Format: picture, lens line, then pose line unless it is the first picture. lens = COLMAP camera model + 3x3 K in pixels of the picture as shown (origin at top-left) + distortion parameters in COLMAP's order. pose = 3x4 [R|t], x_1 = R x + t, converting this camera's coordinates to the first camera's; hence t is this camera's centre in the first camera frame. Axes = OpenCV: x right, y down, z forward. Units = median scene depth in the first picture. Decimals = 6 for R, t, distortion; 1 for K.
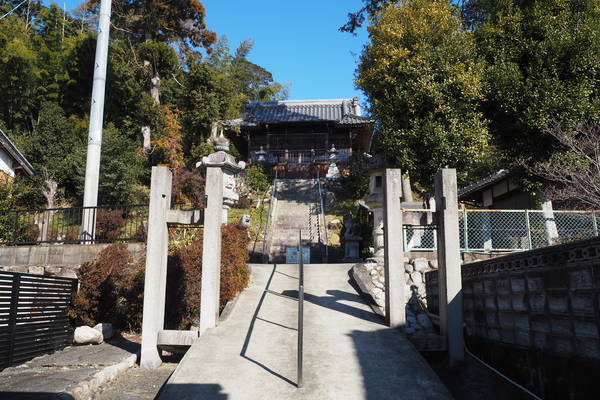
lens RADIAL K [[503.9, 0, 300.2], [0, 503.9, 200.9], [0, 0, 1]] dist [-0.091059, -0.004269]
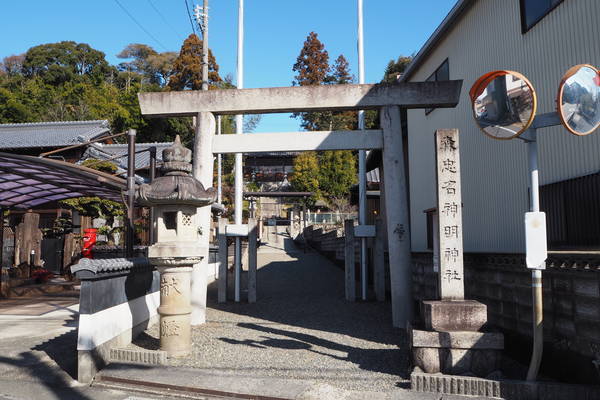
lens RADIAL K [[503.9, 0, 299.8], [0, 503.9, 199.0], [0, 0, 1]] dist [-0.091059, -0.004269]
pose [[0.996849, 0.001431, 0.079306, -0.120147], [-0.008994, 0.995428, 0.095087, -0.480464], [-0.078808, -0.095500, 0.992305, -3.022857]]
